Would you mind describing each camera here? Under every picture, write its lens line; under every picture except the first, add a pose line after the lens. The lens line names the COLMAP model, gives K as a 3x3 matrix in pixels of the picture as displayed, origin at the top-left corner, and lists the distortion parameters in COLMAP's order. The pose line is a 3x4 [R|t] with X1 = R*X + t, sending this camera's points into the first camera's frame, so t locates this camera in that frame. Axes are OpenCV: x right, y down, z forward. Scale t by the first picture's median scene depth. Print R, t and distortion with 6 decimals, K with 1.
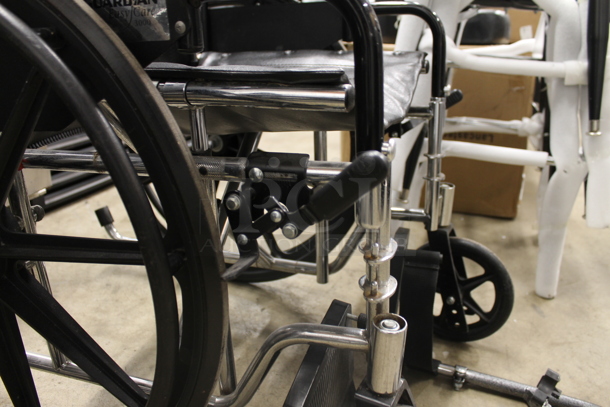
lens RADIAL K [[508.3, 0, 304.3], [0, 508.3, 200.7], [0, 0, 1]] dist [-0.165717, 0.130998]
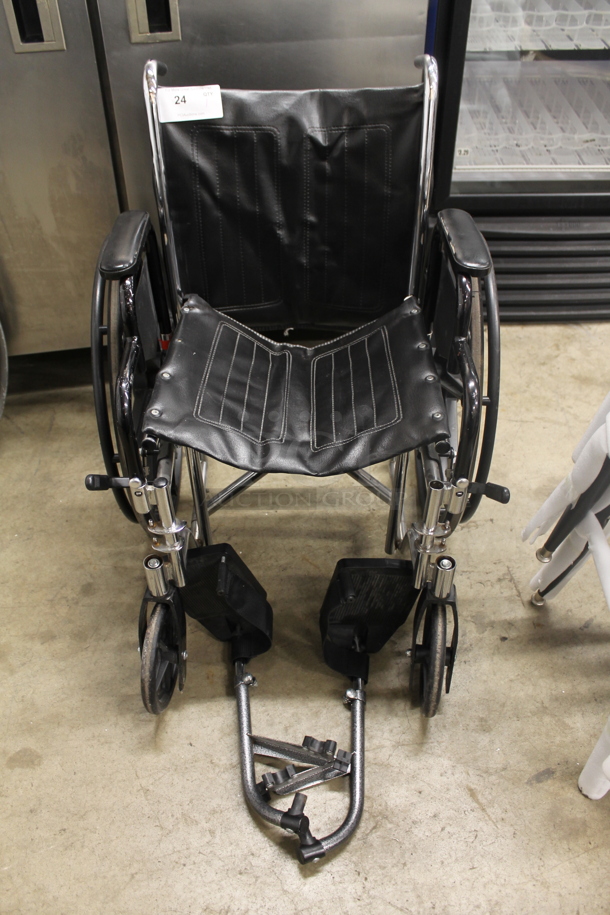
lens RADIAL K [[762.5, 0, 296.7], [0, 762.5, 455.5], [0, 0, 1]] dist [-0.165717, 0.130998]
pose [[0.347673, 0.611607, -0.710676, 0.995468], [-0.291604, 0.790904, 0.537994, -0.804264], [0.891117, 0.020190, 0.453323, 0.133605]]
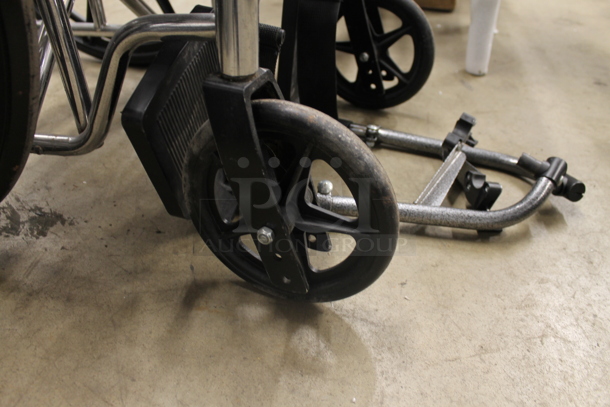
lens RADIAL K [[508.3, 0, 306.4], [0, 508.3, 200.7], [0, 0, 1]] dist [-0.165717, 0.130998]
pose [[0.995337, -0.047249, 0.084097, 0.100642], [0.020952, 0.956905, 0.289645, 0.179807], [-0.094159, -0.286532, 0.953432, 0.081460]]
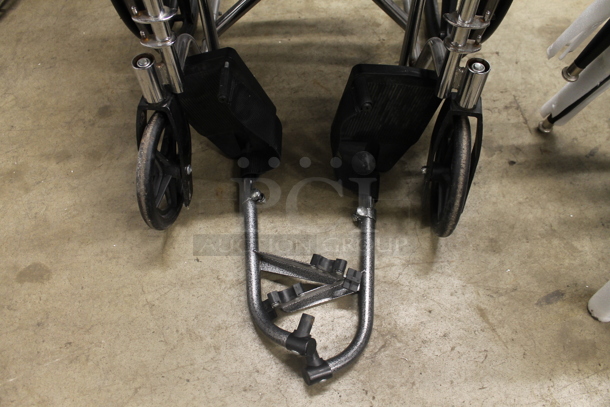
lens RADIAL K [[508.3, 0, 308.9], [0, 508.3, 201.5], [0, 0, 1]] dist [-0.165717, 0.130998]
pose [[0.335688, 0.788073, -0.515998, 0.728001], [-0.297943, 0.608491, 0.735506, -0.375310], [0.893613, -0.093162, 0.439064, 0.387526]]
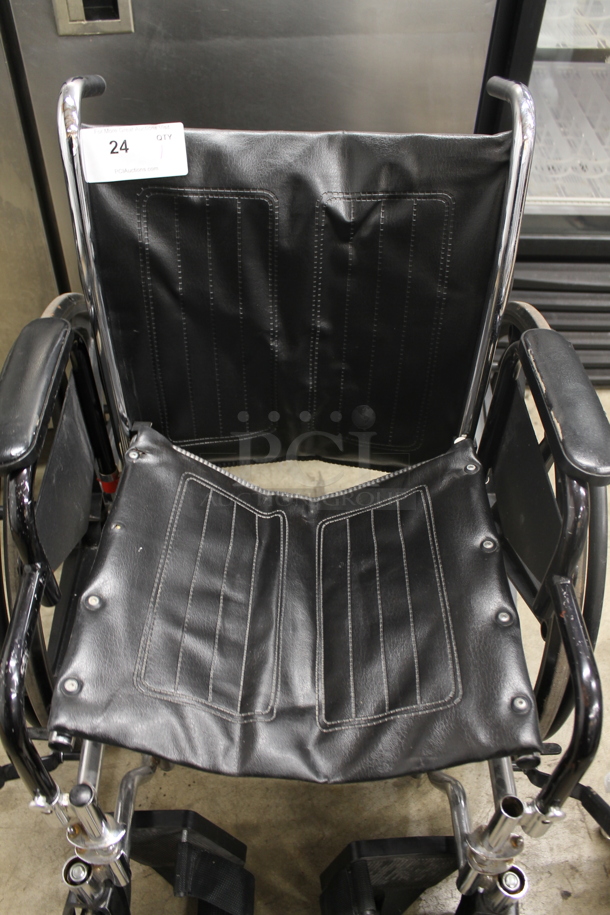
lens RADIAL K [[762.5, 0, 298.8], [0, 762.5, 453.3], [0, 0, 1]] dist [-0.165717, 0.130998]
pose [[0.347533, 0.657371, -0.668644, 0.422002], [-0.319566, 0.753437, 0.574639, -0.815871], [0.881532, 0.013970, 0.471918, 0.332339]]
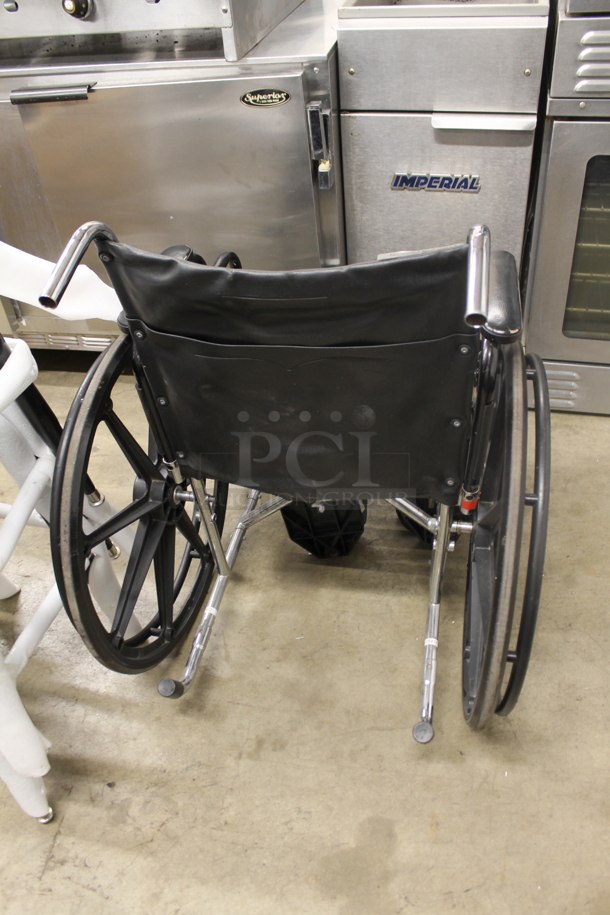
lens RADIAL K [[762.5, 0, 304.1], [0, 762.5, 457.7], [0, 0, 1]] dist [-0.165717, 0.130998]
pose [[-0.068899, -0.677459, 0.732327, -0.376767], [0.404539, 0.652038, 0.641245, -0.954668], [-0.911922, 0.340435, 0.229134, 0.361613]]
